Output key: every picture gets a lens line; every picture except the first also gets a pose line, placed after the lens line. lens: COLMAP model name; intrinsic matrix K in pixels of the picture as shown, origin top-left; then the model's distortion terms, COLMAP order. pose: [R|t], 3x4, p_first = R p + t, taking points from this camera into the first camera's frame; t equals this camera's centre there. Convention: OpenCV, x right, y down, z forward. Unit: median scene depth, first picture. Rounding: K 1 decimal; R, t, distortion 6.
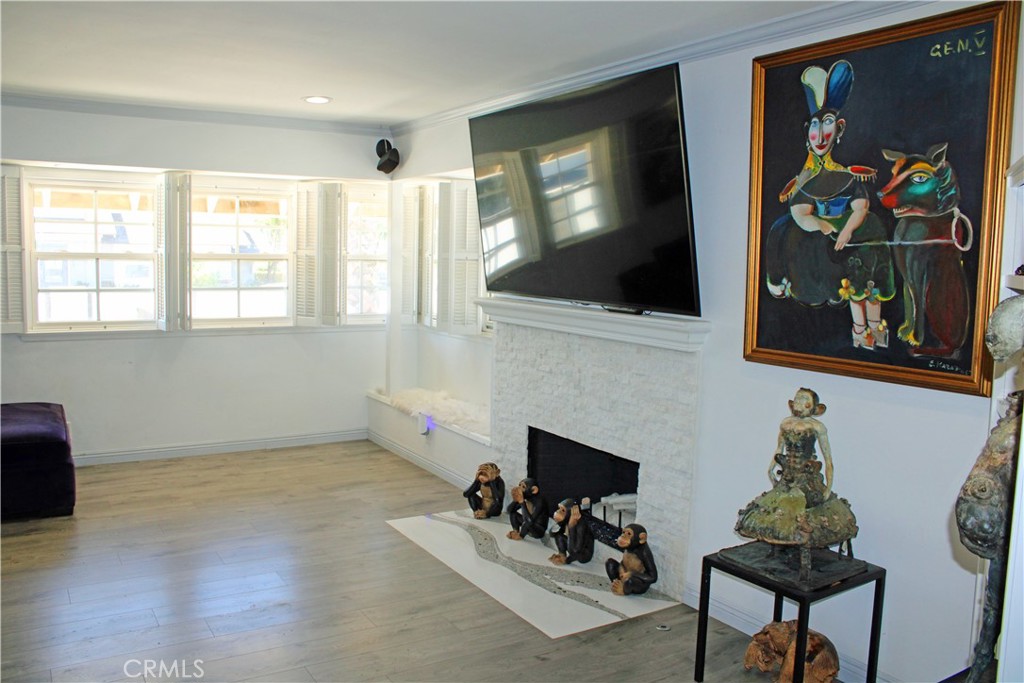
lens RADIAL K [[823.8, 0, 512.0], [0, 823.8, 341.5], [0, 0, 1]] dist [-0.176445, 0.140995]
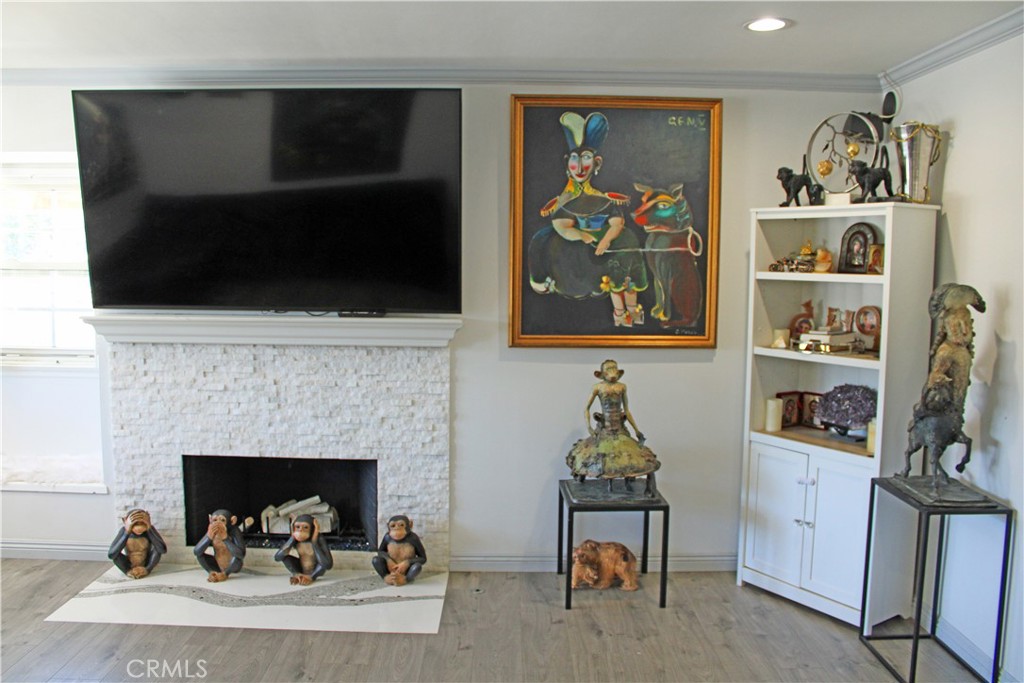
lens RADIAL K [[823.8, 0, 512.0], [0, 823.8, 341.5], [0, 0, 1]] dist [-0.176445, 0.140995]
pose [[0.531736, -0.100493, 0.840927, -0.831800], [0.088556, 0.994089, 0.062800, -0.069289], [-0.842268, 0.041076, 0.537492, 0.393751]]
